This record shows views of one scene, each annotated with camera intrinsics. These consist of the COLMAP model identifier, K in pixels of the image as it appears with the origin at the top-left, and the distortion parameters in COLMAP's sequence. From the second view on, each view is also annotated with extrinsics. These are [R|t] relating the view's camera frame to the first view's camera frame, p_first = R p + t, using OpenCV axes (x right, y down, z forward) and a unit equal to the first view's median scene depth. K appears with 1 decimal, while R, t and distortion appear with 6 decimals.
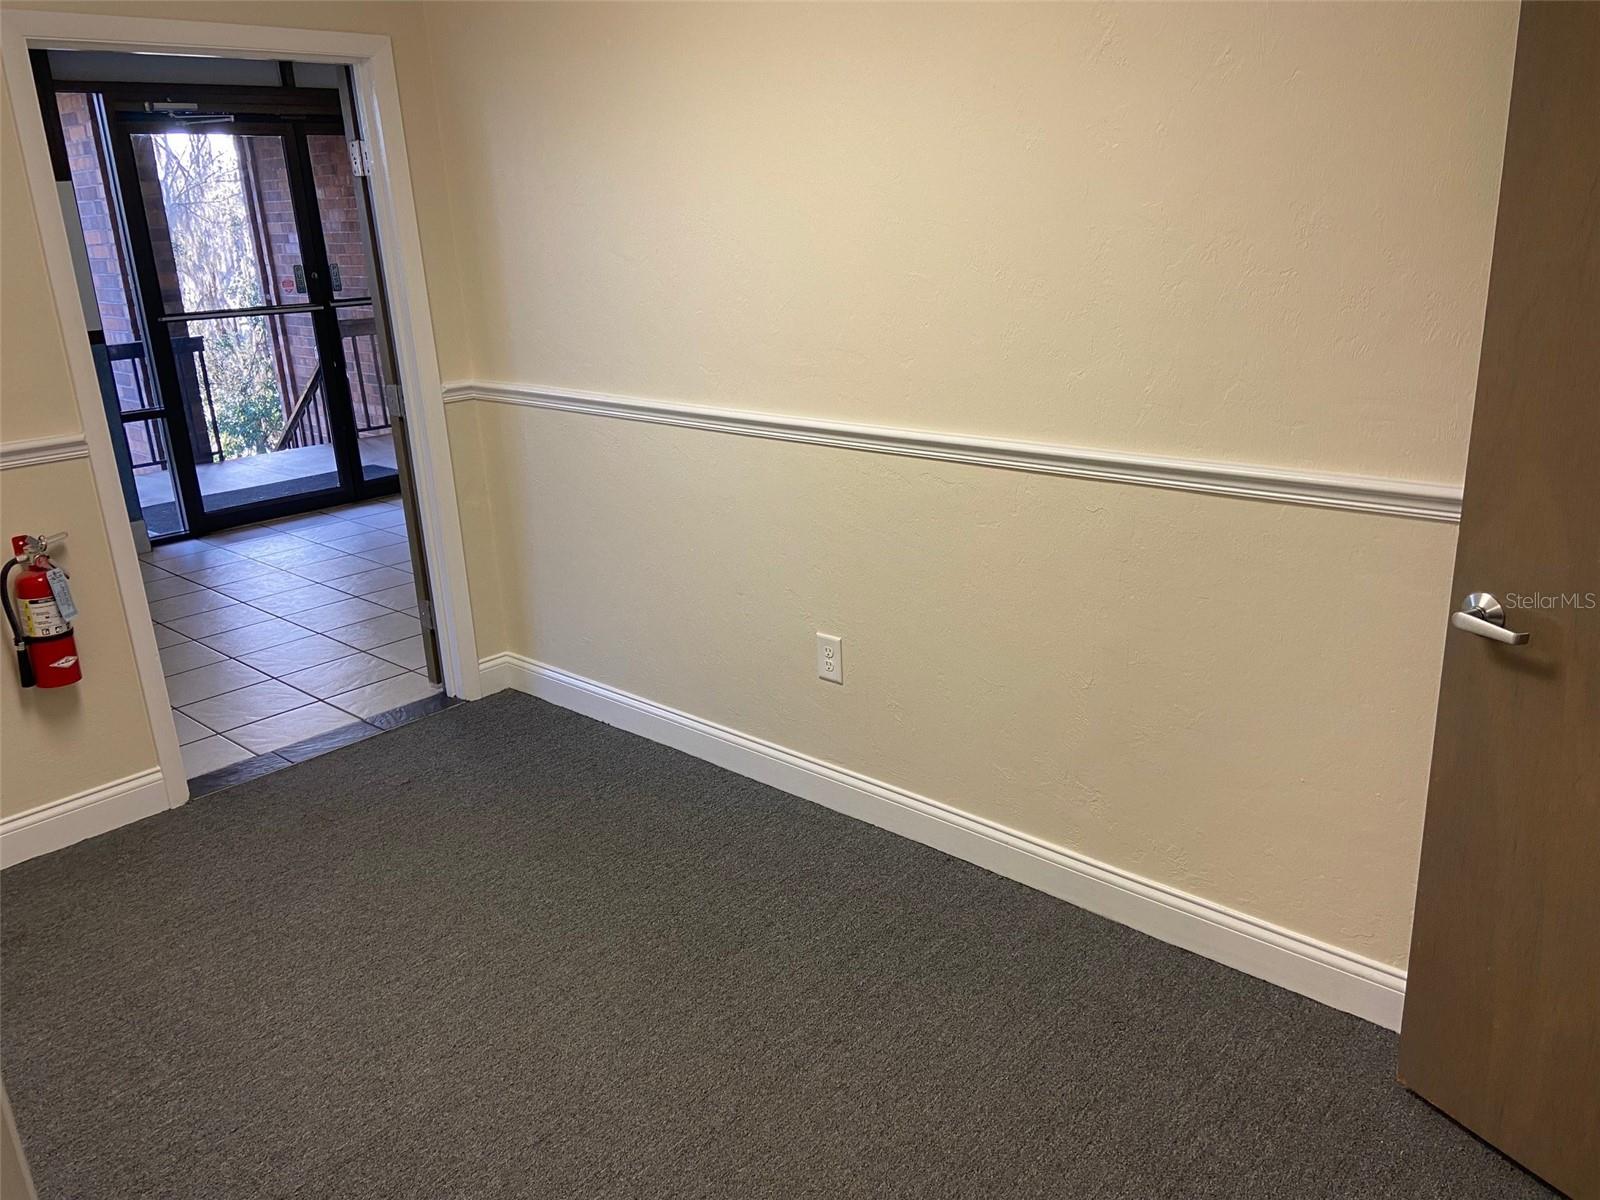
lens RADIAL K [[1206.5, 0, 800.0], [0, 1206.5, 600.0], [0, 0, 1]] dist [0.117636, -0.162477]
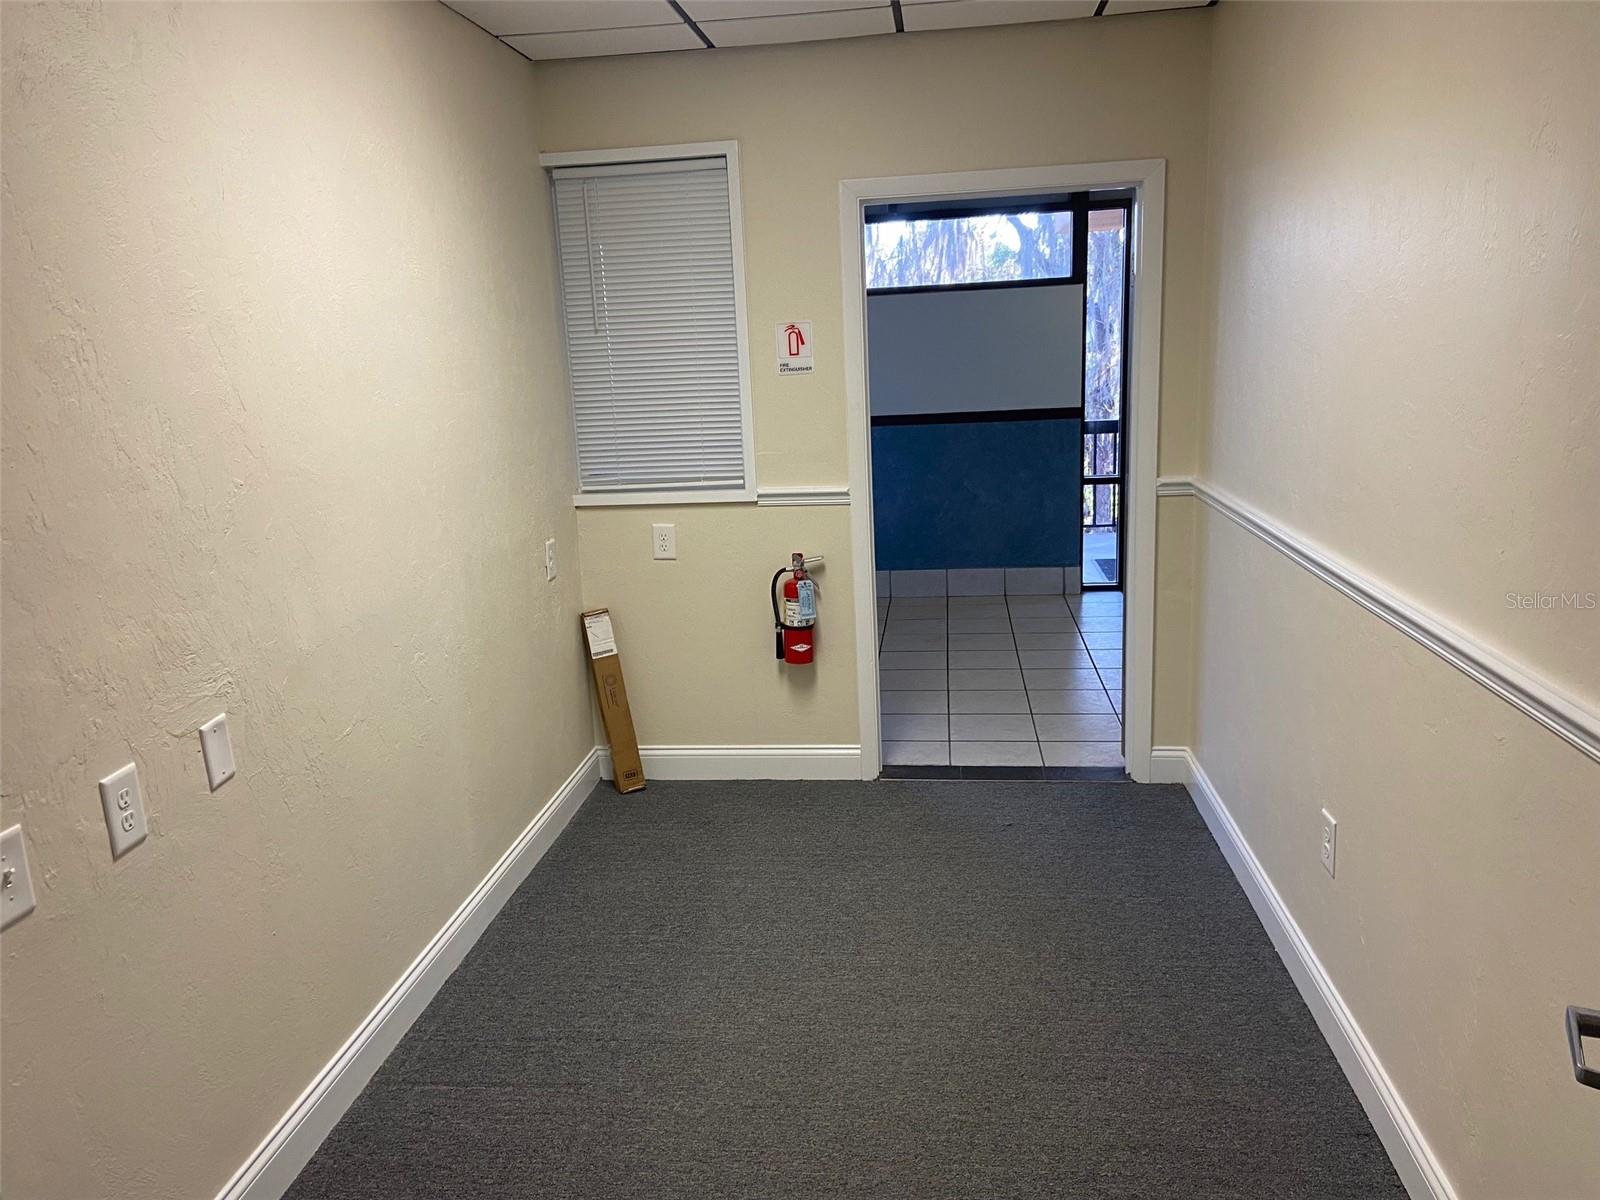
lens RADIAL K [[1206.5, 0, 800.0], [0, 1206.5, 600.0], [0, 0, 1]] dist [0.117636, -0.162477]
pose [[0.575014, 0.186719, -0.796552, 0.421242], [-0.231788, 0.970898, 0.060265, -0.073932], [0.784623, 0.149978, 0.601559, 0.160061]]
